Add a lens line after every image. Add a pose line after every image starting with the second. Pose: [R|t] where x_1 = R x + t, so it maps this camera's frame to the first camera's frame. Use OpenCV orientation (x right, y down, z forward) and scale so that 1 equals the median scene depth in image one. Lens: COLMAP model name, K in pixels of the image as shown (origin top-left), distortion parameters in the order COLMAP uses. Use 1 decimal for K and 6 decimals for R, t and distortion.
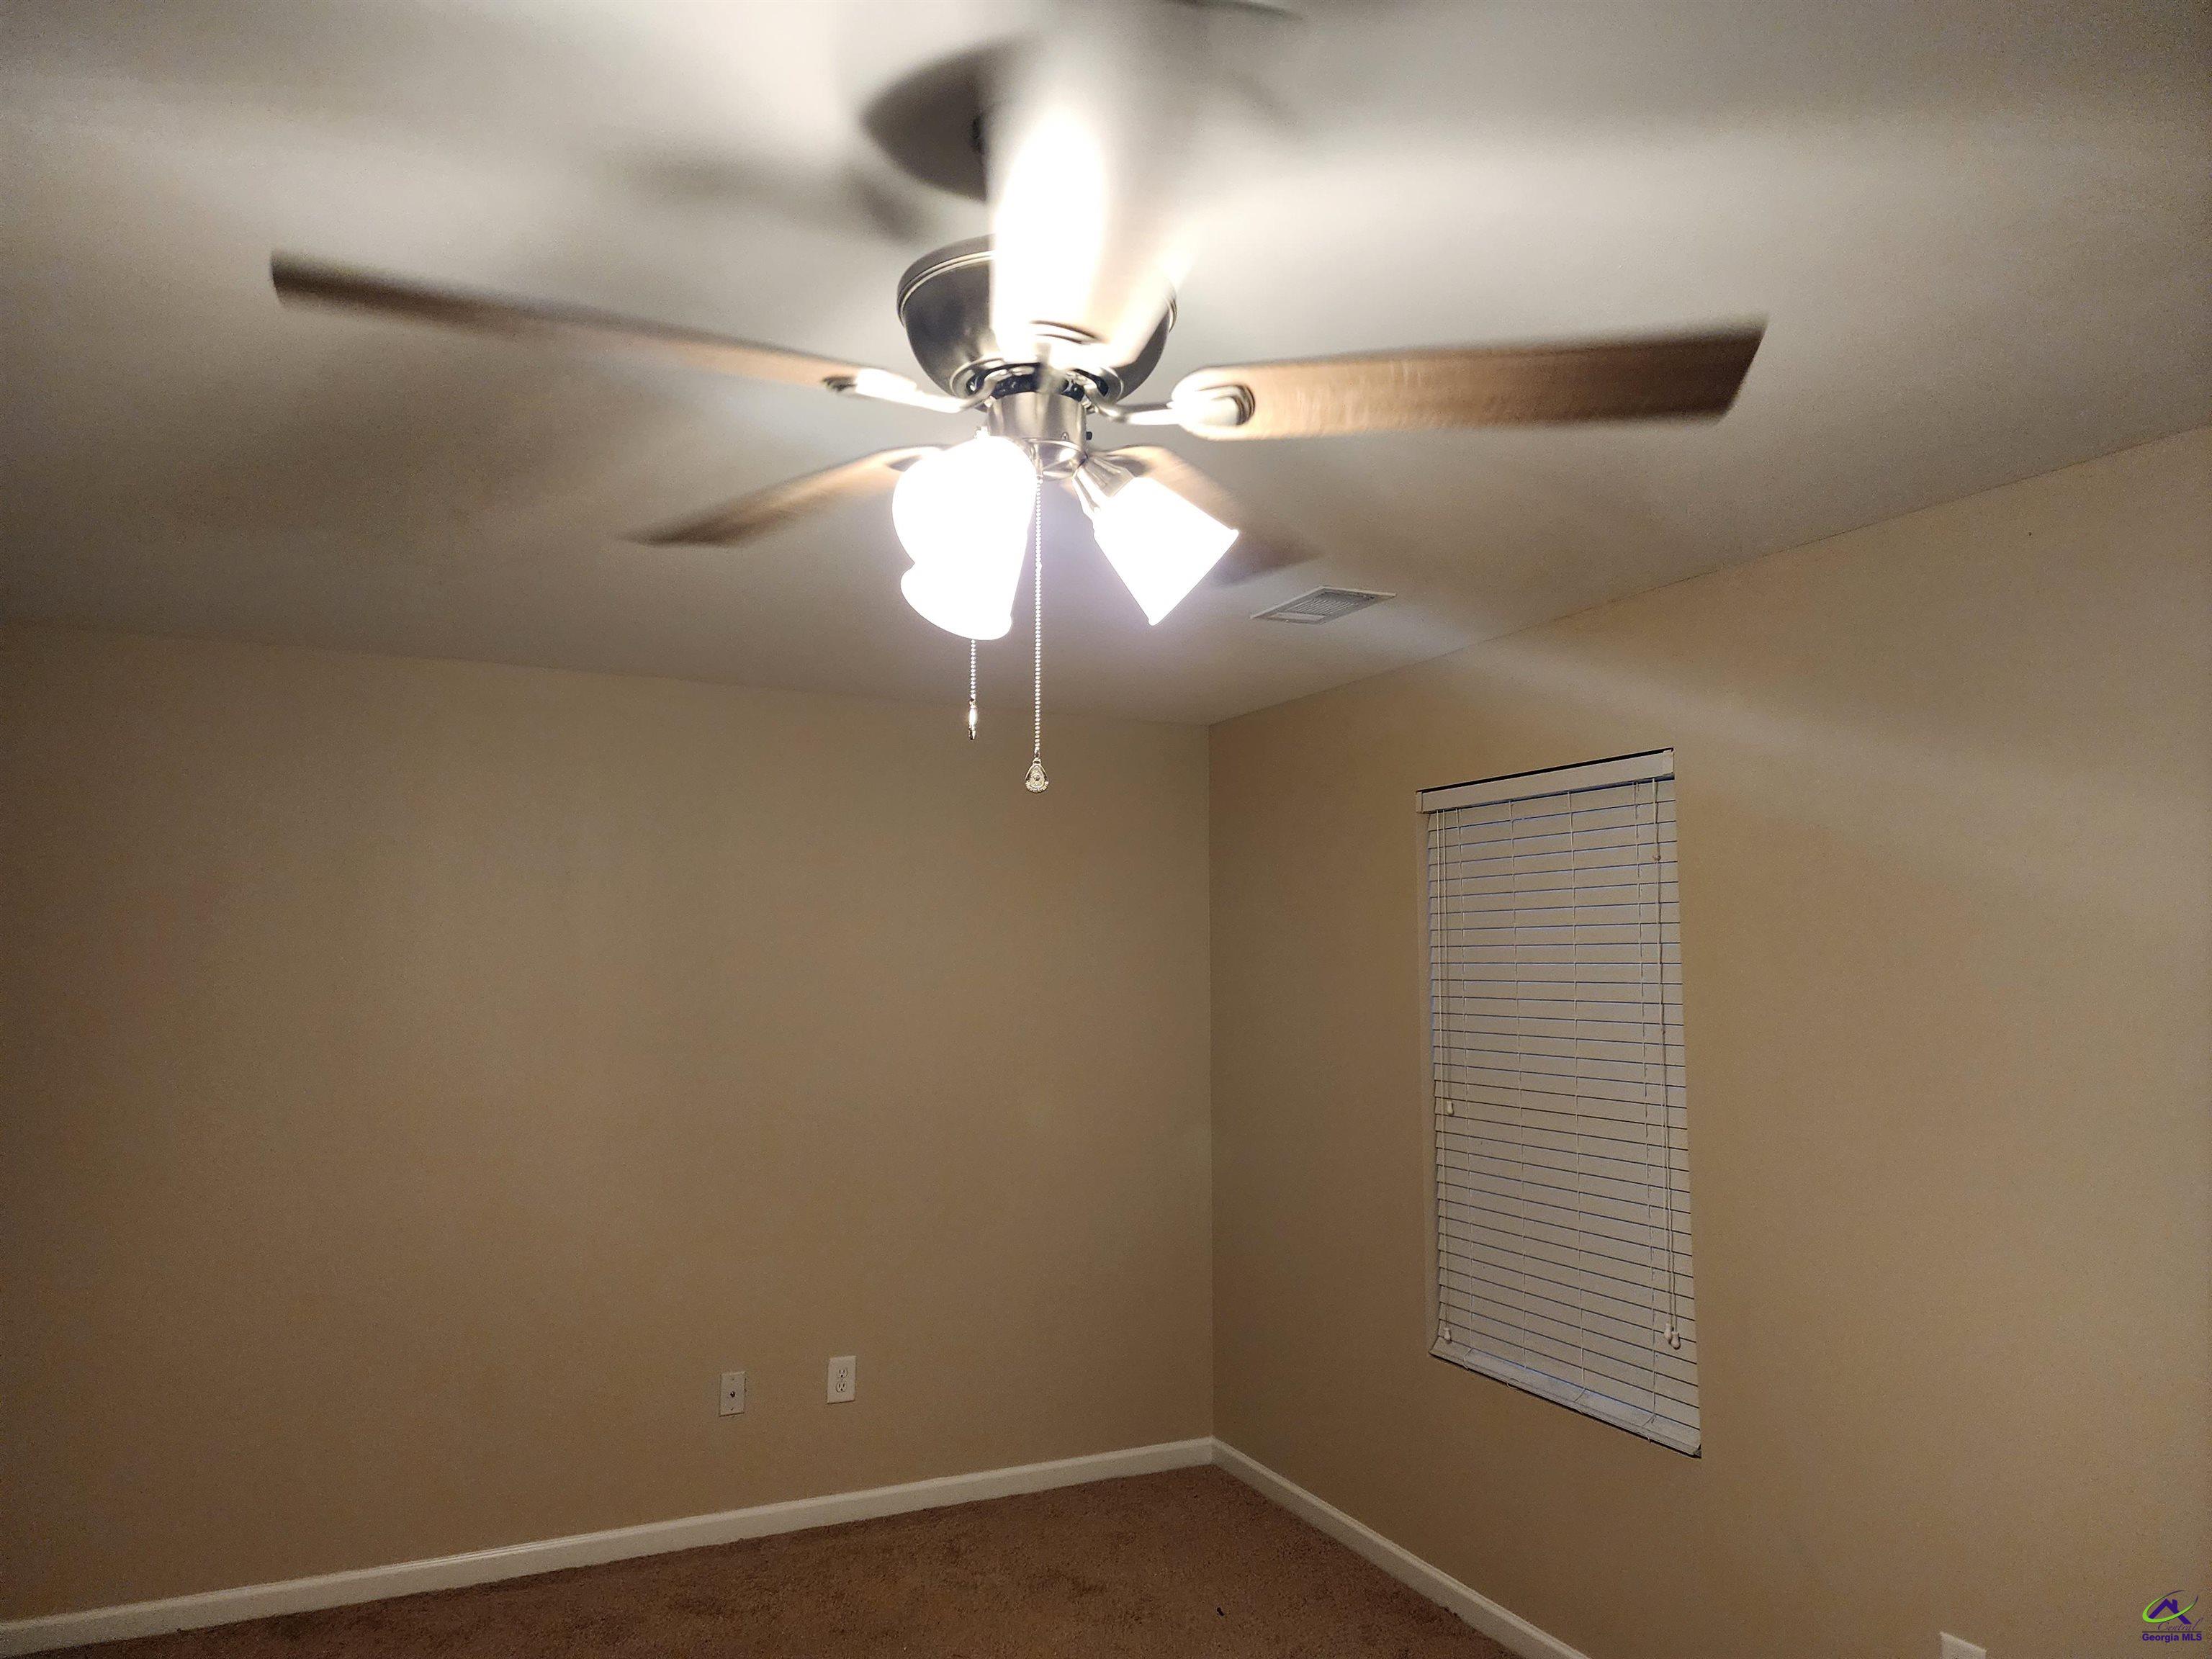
lens RADIAL K [[1483.0, 0, 1107.8], [0, 1483.0, 821.4], [0, 0, 1]] dist [0.025433, -0.006203]
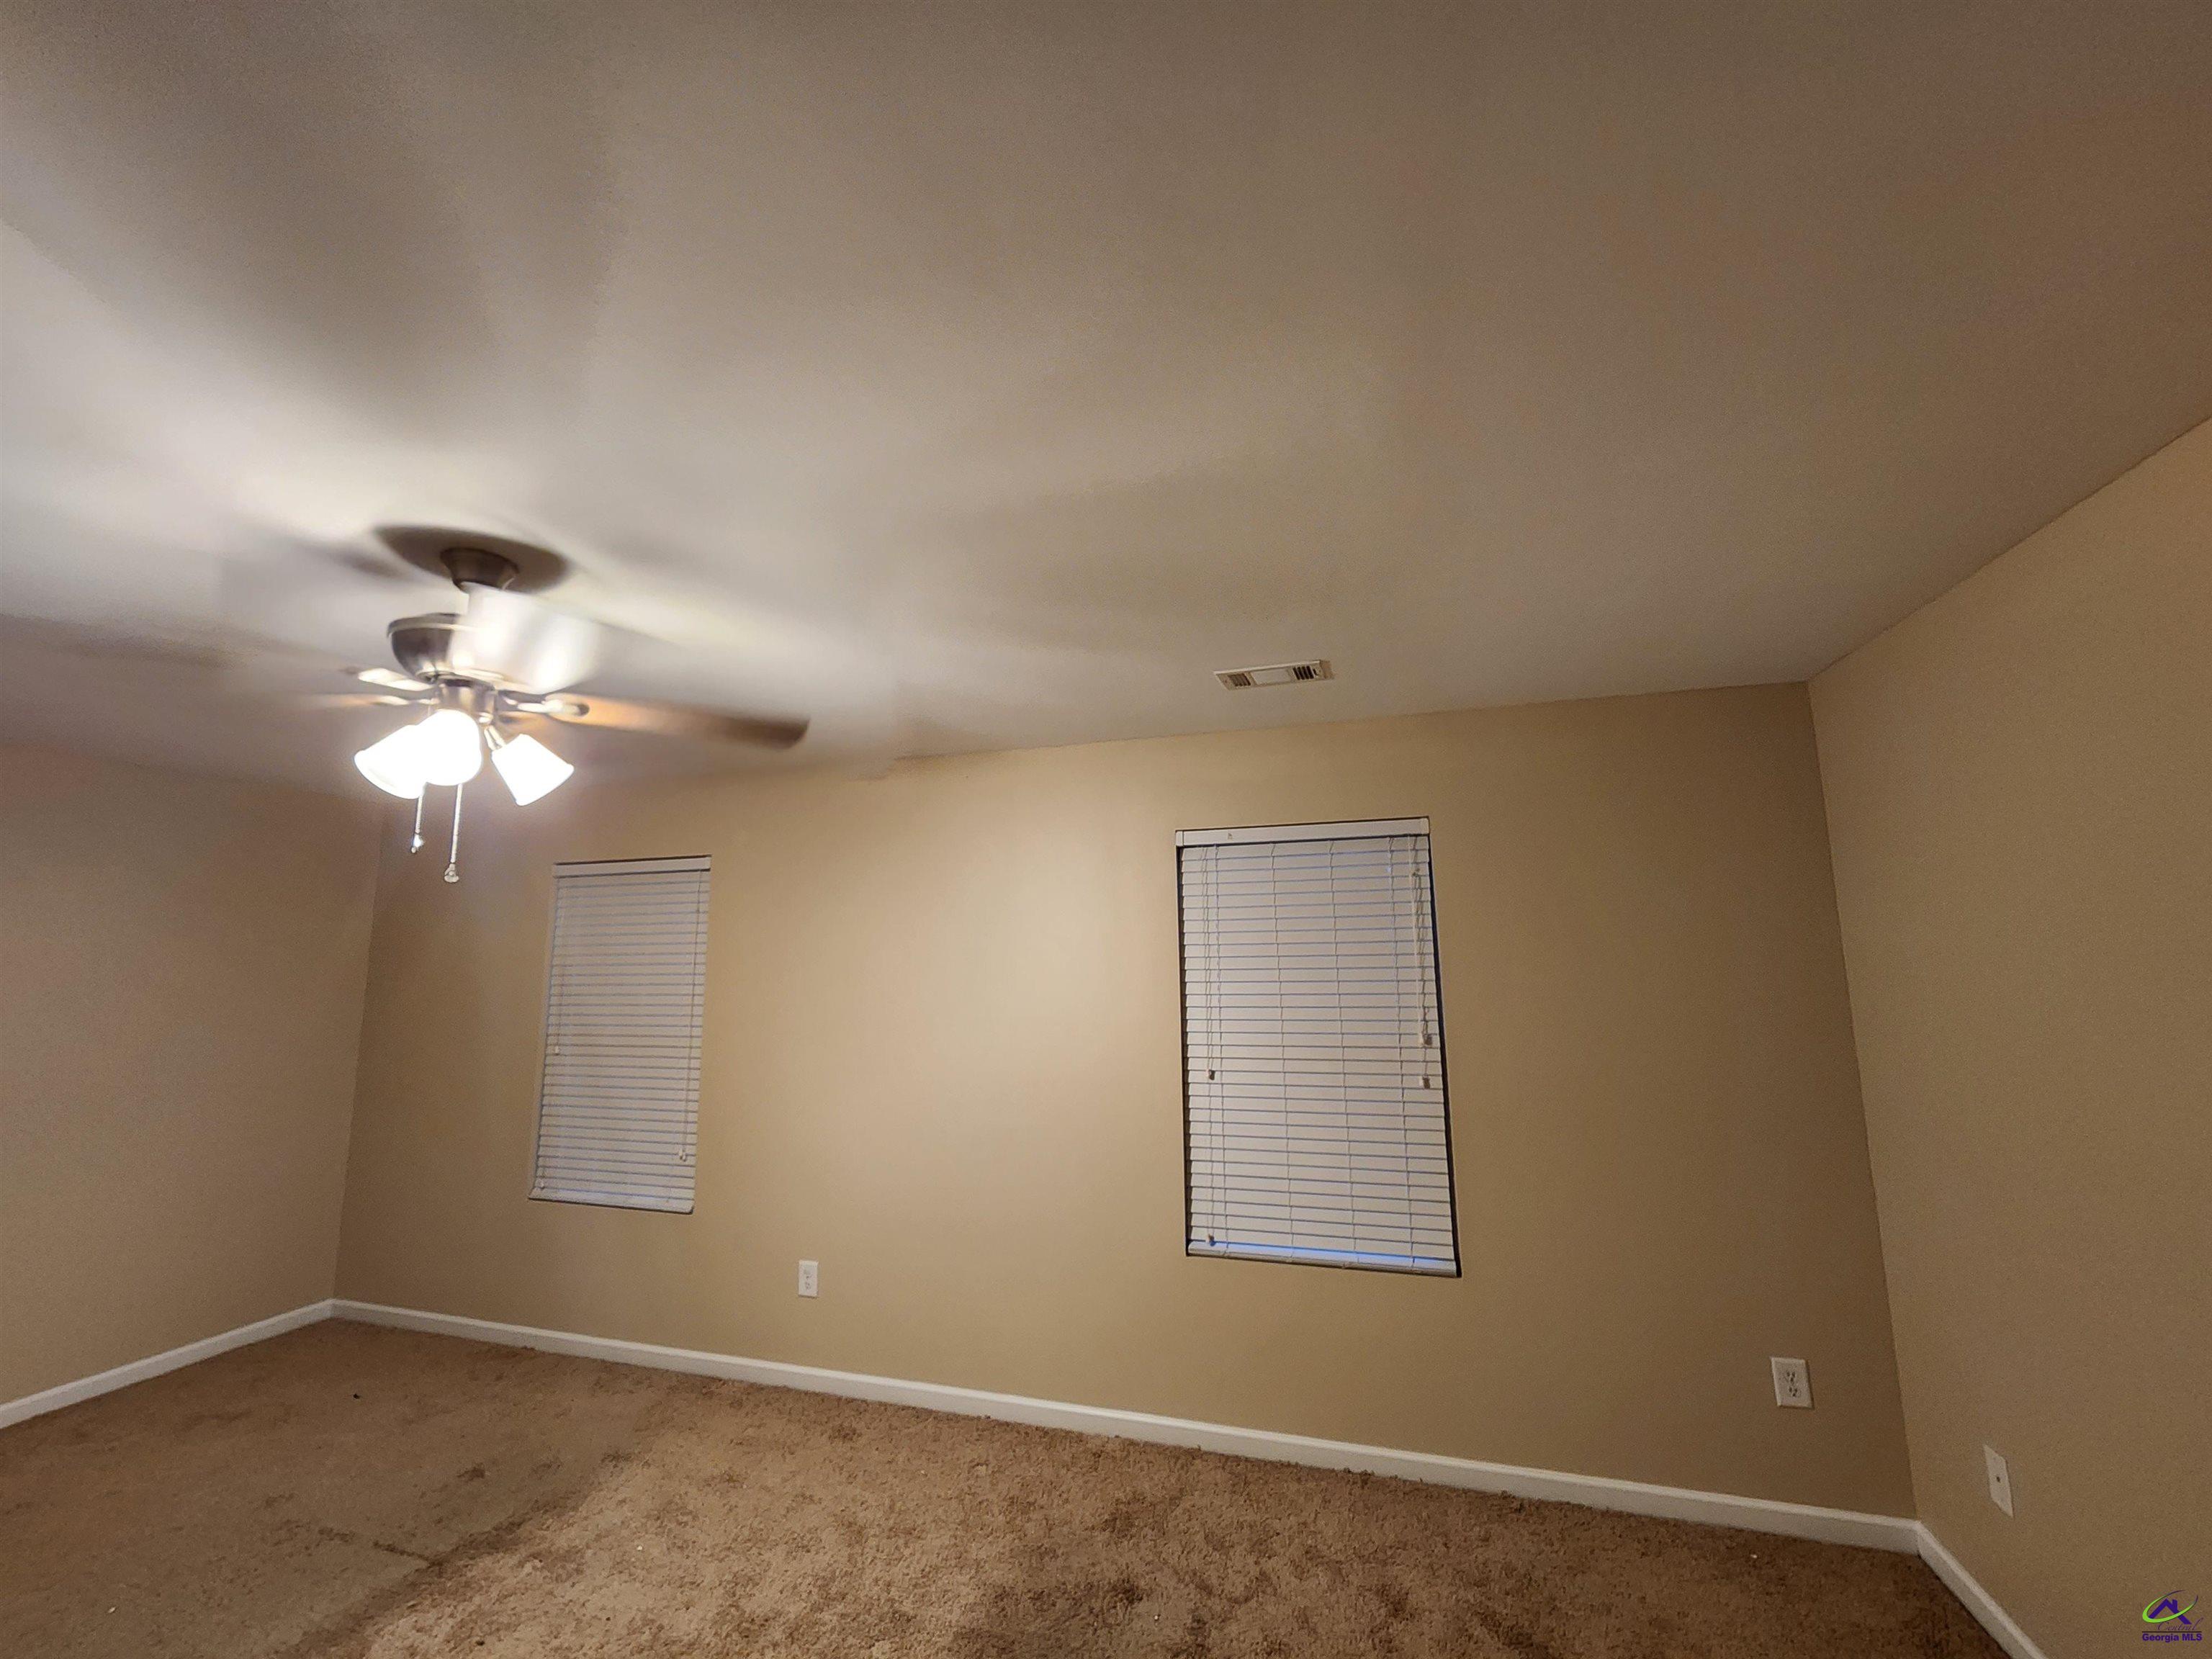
lens RADIAL K [[915.1, 0, 1111.4], [0, 915.1, 825.8], [0, 0, 1]] dist [0.002877, 0.001318]
pose [[0.674699, 0.095750, 0.731856, -0.161855], [-0.056083, 0.995334, -0.078519, -0.021546], [-0.735960, 0.011932, 0.676920, -0.229979]]
